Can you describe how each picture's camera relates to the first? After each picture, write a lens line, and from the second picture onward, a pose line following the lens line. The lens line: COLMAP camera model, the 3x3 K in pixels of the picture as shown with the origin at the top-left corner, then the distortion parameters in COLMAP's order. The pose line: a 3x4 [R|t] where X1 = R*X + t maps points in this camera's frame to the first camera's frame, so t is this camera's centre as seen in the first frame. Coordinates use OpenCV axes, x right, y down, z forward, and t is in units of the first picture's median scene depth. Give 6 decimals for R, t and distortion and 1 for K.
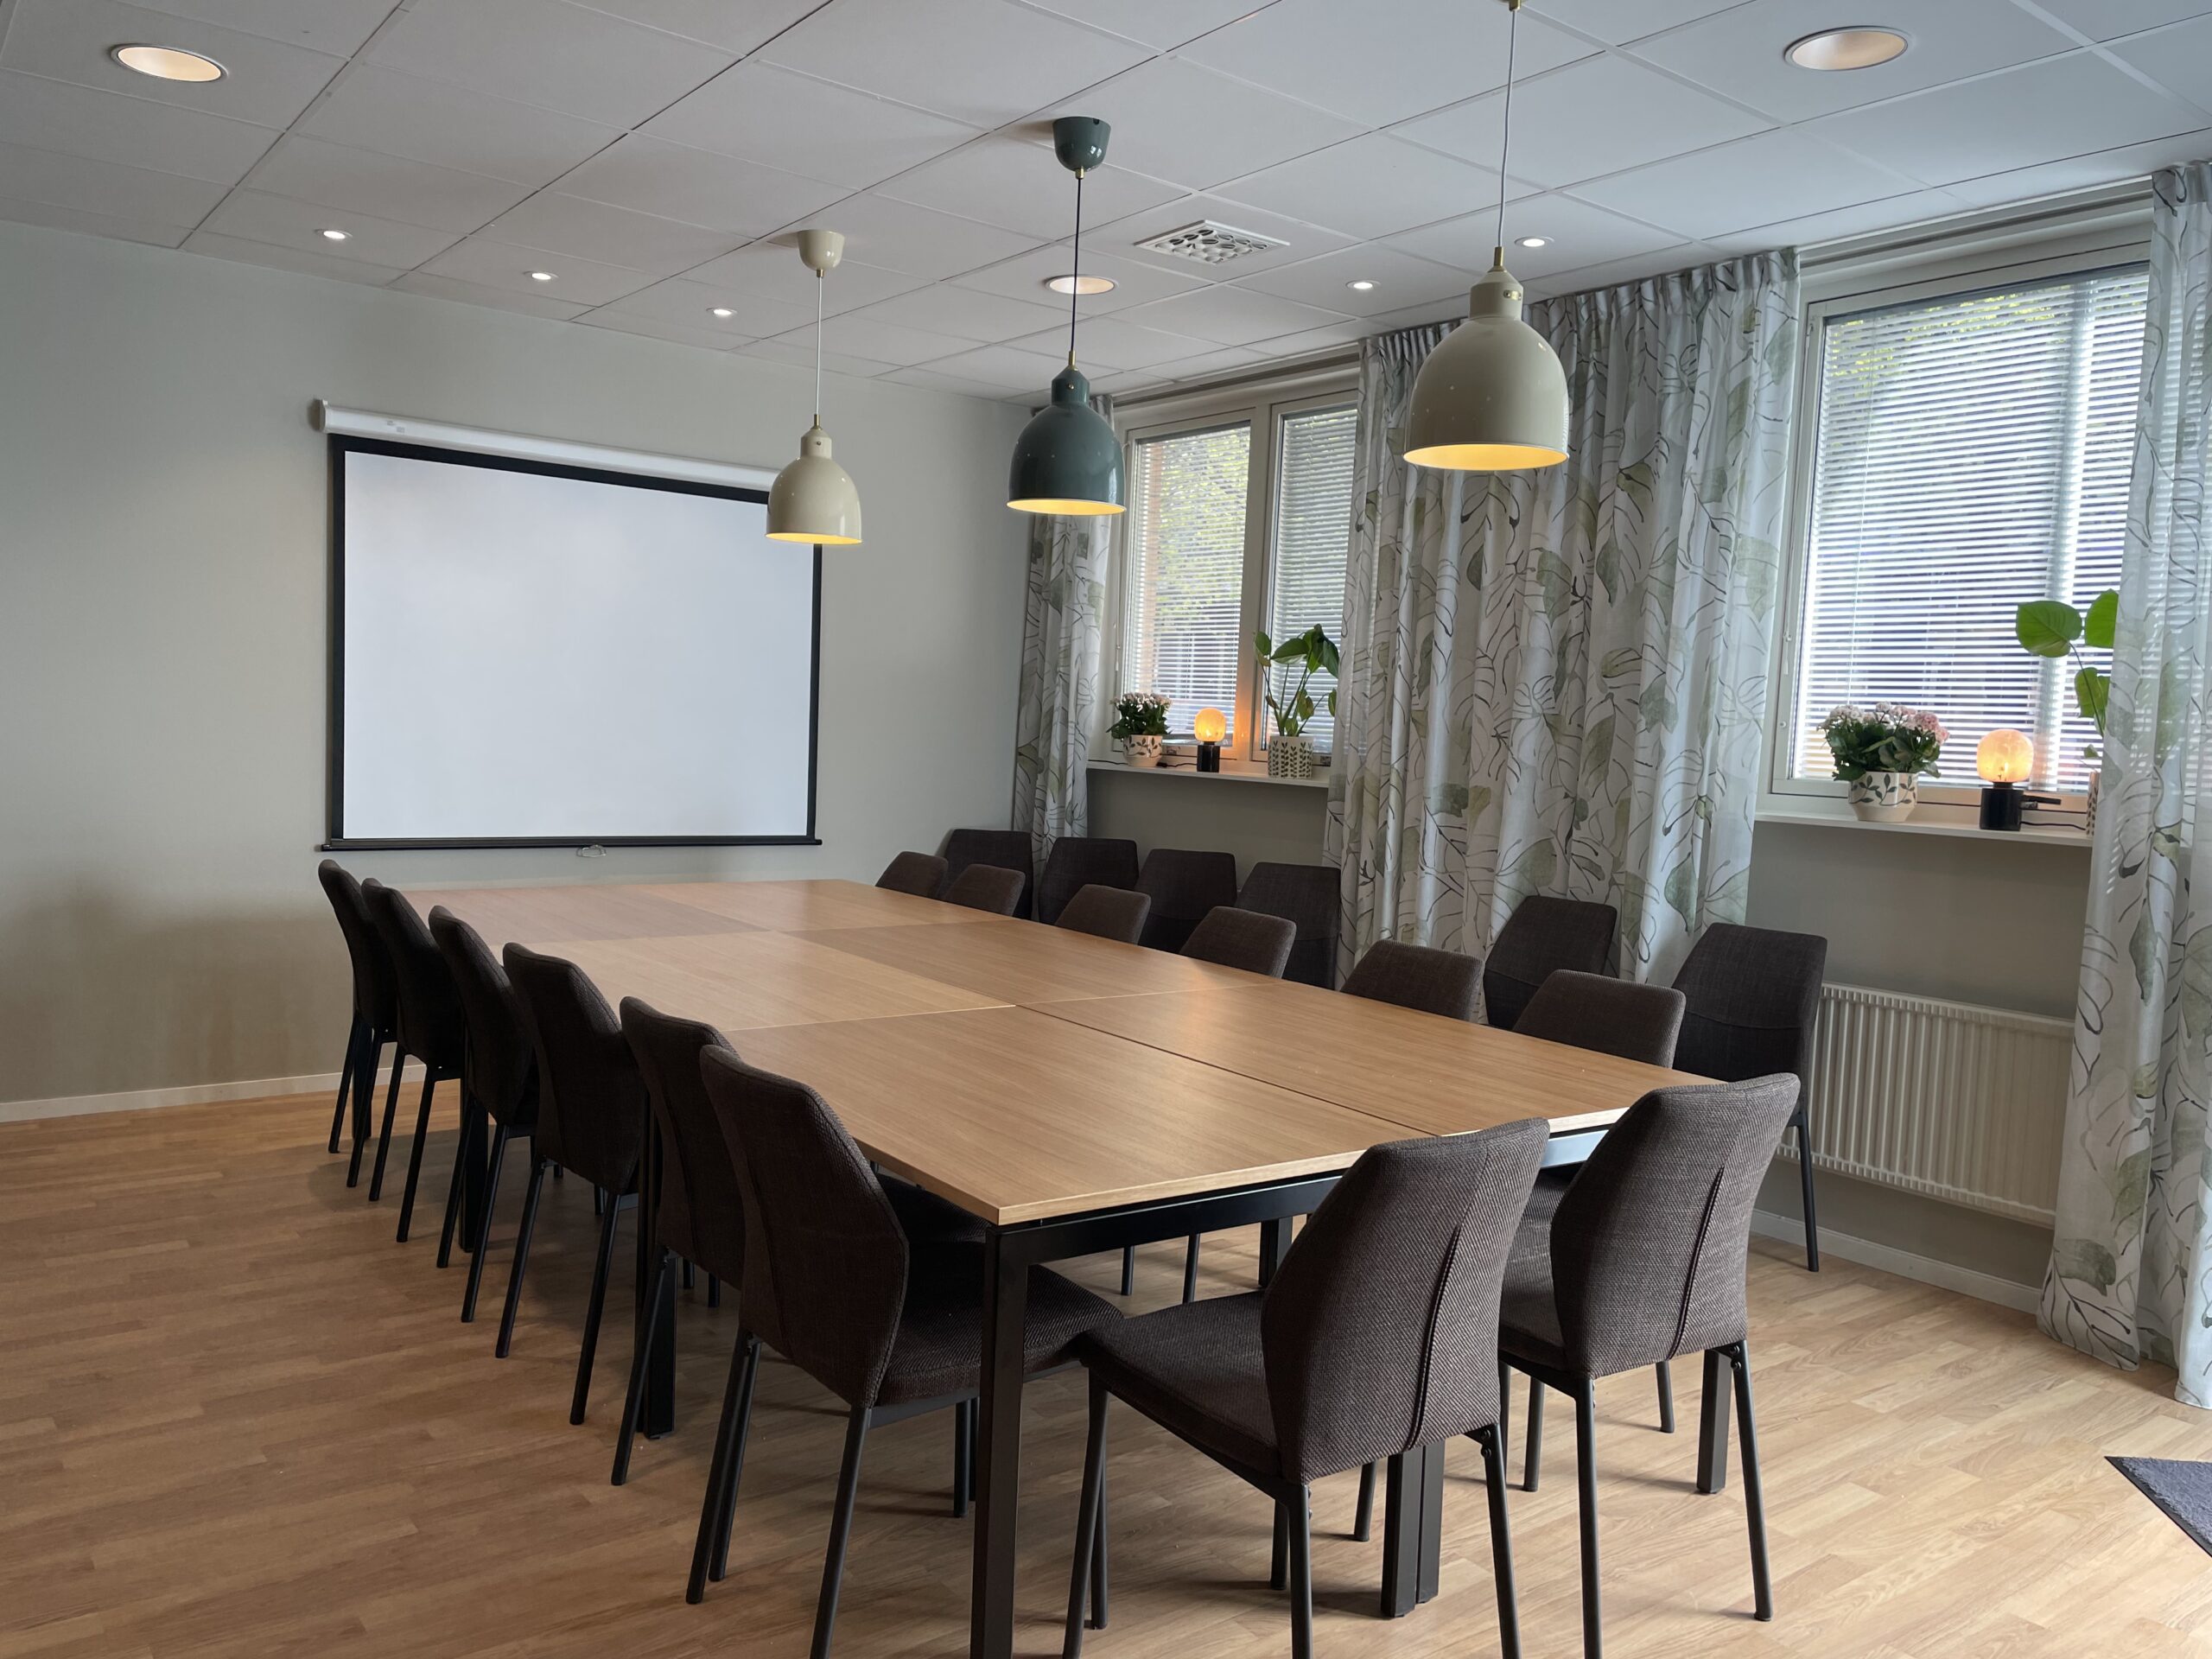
lens RADIAL K [[1688.6, 0, 1106.0], [0, 1688.6, 829.5], [0, 0, 1]] dist [0.090126, -0.087813]
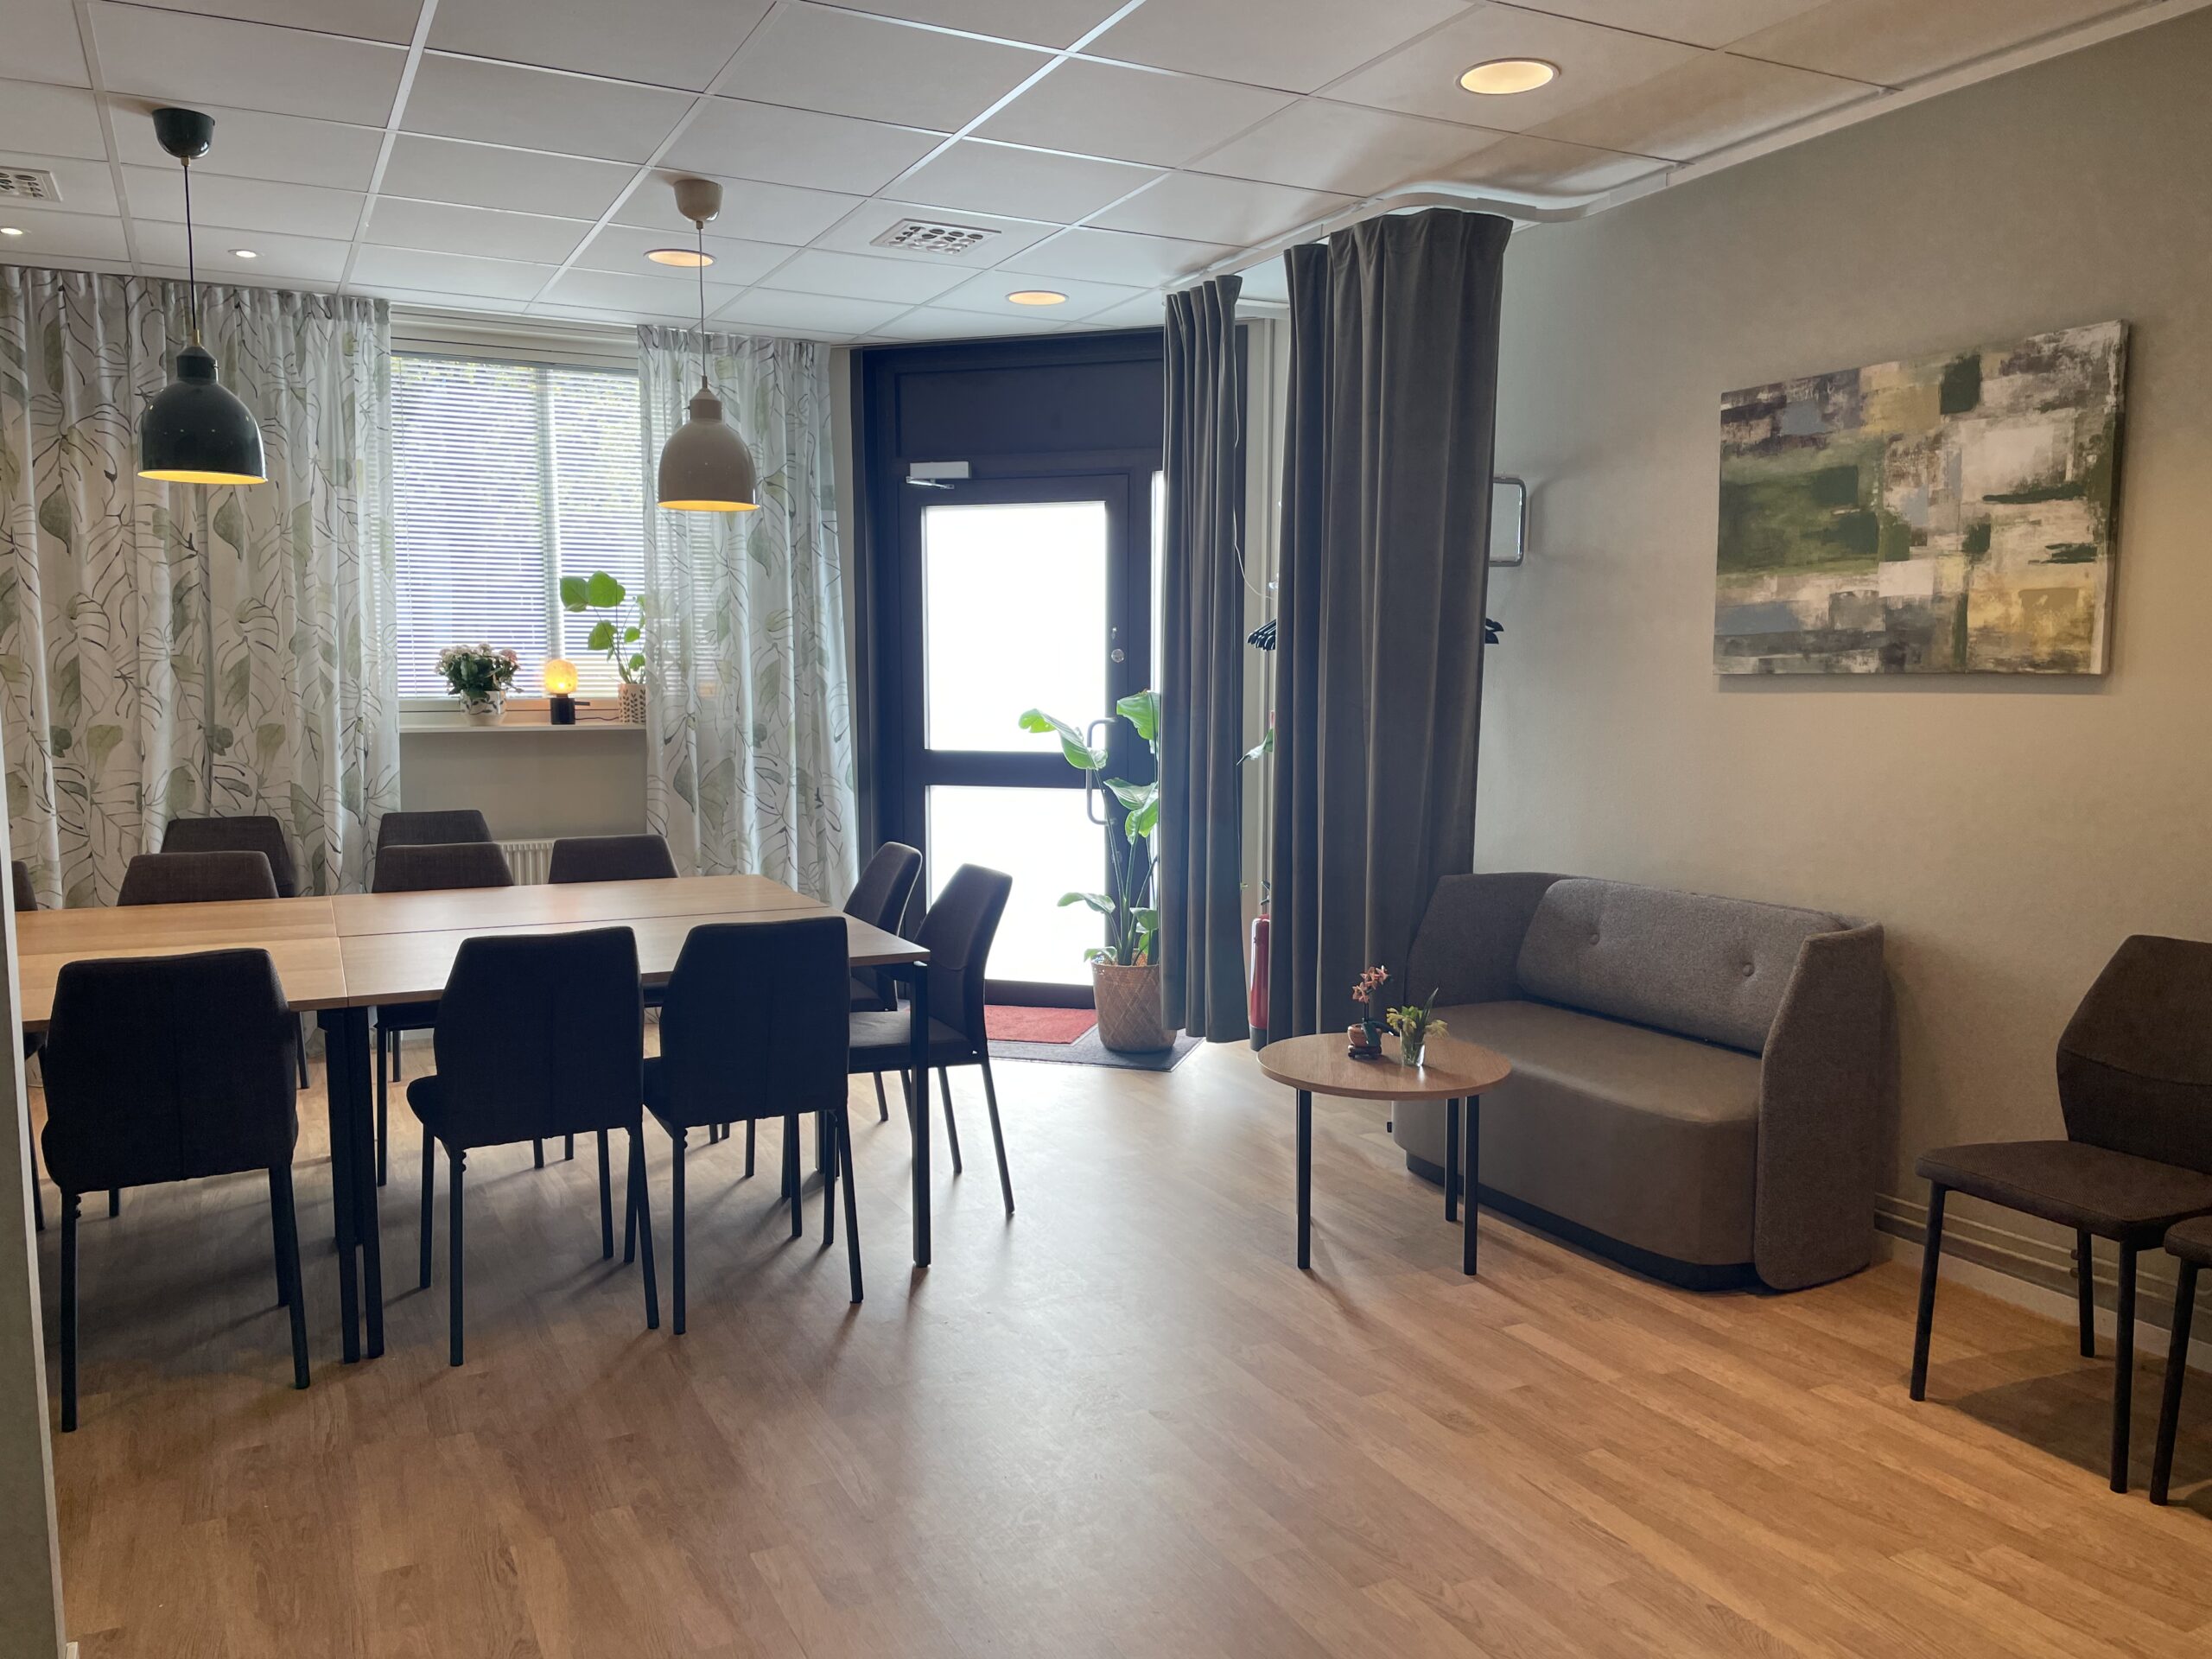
lens RADIAL K [[1688.6, 0, 1106.0], [0, 1688.6, 829.5], [0, 0, 1]] dist [0.090126, -0.087813]
pose [[0.173937, -0.136207, 0.975292, -0.822036], [0.072433, 0.989475, 0.125270, -0.056960], [-0.982089, 0.048854, 0.181972, 0.219962]]
